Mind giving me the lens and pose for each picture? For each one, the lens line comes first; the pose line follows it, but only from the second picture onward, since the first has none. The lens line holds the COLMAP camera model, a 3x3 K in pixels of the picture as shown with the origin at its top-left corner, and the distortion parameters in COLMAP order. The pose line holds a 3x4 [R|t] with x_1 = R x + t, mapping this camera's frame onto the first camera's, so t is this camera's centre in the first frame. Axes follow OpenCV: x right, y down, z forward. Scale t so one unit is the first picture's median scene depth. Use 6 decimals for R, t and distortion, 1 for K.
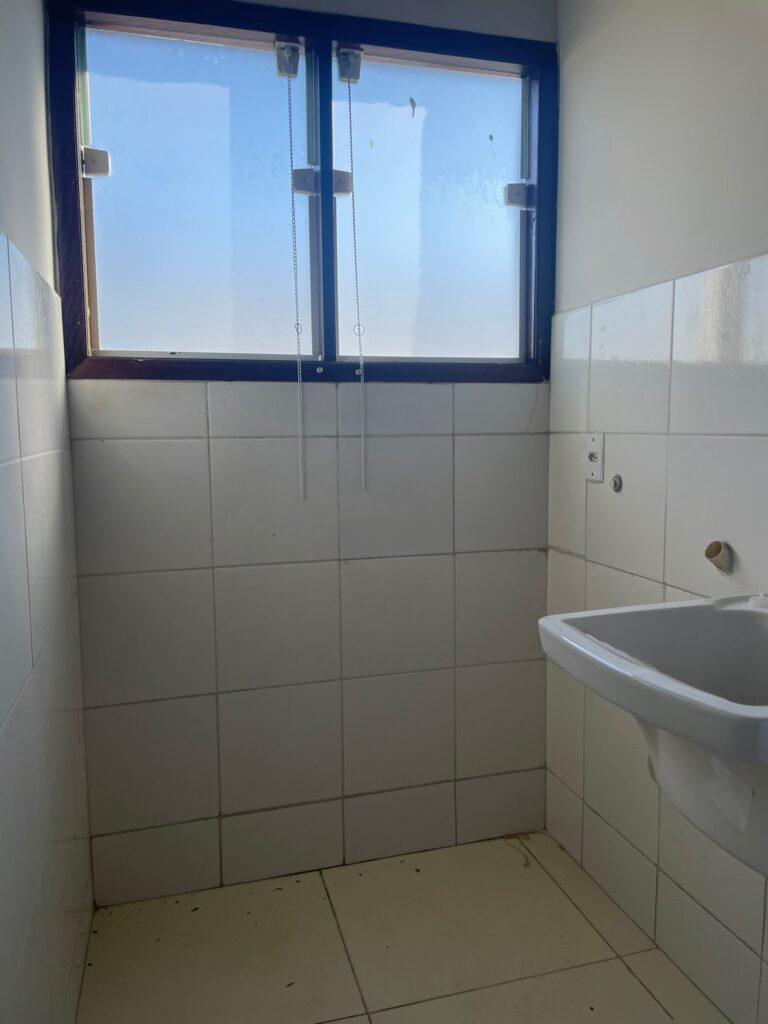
lens RADIAL K [[777.1, 0, 380.0], [0, 777.1, 513.2], [0, 0, 1]] dist [0.043248, -0.069372]
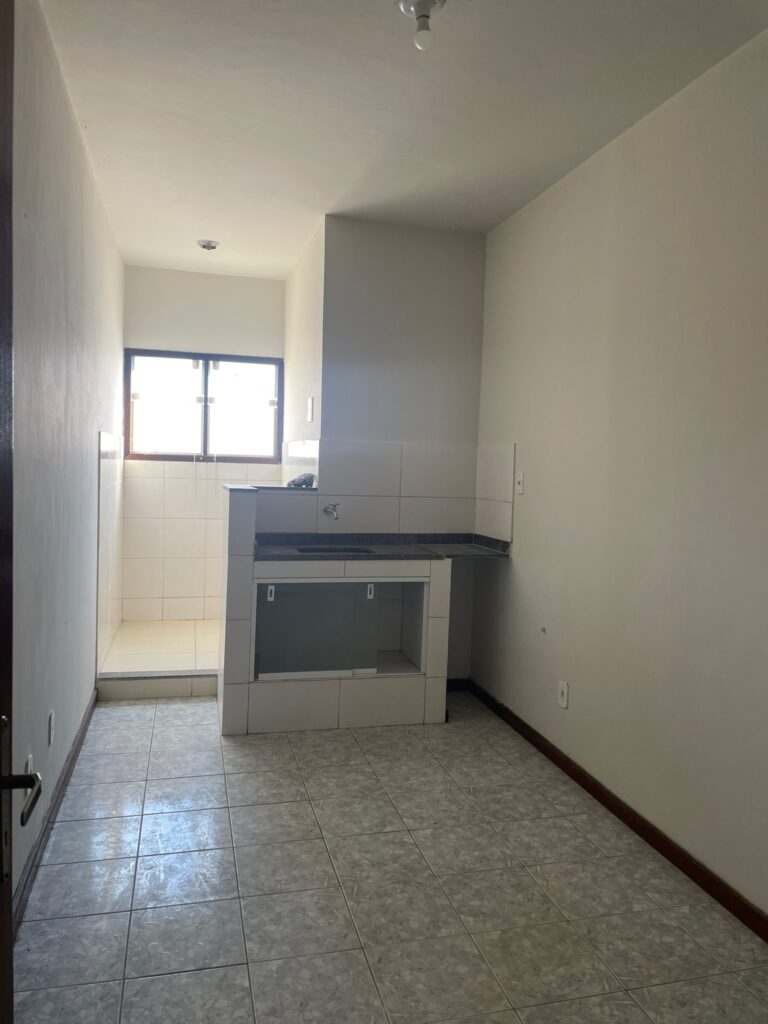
lens RADIAL K [[777.1, 0, 388.9], [0, 777.1, 508.2], [0, 0, 1]] dist [0.043248, -0.069372]
pose [[0.998935, 0.046080, -0.002506, 0.714148], [-0.046144, 0.998099, -0.040855, 0.117733], [0.000619, 0.040927, 0.999162, -2.206826]]
